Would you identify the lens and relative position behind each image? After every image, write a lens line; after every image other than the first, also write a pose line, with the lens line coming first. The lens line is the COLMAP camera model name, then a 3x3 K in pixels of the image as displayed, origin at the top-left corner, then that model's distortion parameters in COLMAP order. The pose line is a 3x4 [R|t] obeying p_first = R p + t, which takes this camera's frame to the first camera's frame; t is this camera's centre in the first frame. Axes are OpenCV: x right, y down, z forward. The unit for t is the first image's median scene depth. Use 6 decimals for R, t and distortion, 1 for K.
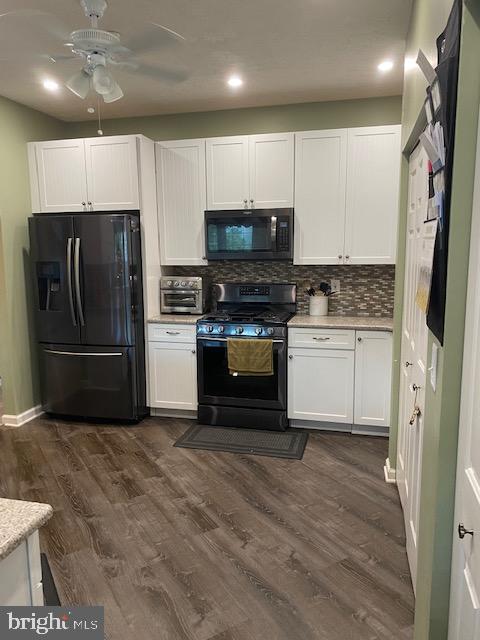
lens RADIAL K [[489.8, 0, 238.8], [0, 489.8, 318.6], [0, 0, 1]] dist [0.049773, -0.058406]
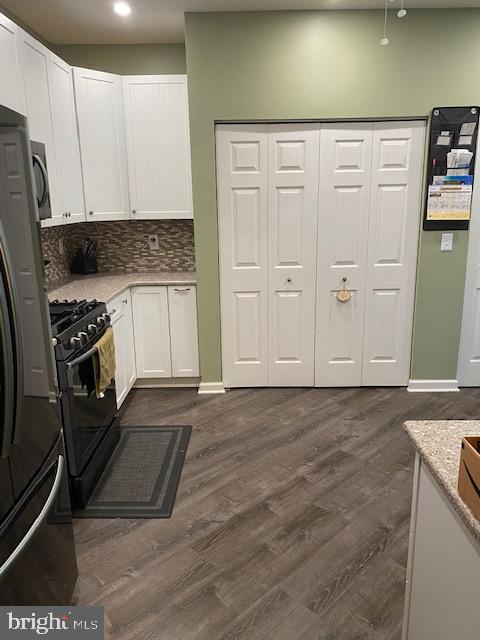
lens RADIAL K [[489.8, 0, 239.1], [0, 489.8, 319.8], [0, 0, 1]] dist [0.049773, -0.058406]
pose [[-0.235512, -0.225285, 0.945400, -0.850223], [0.161400, 0.950188, 0.266633, -0.168455], [-0.958376, 0.215382, -0.187420, 1.187590]]
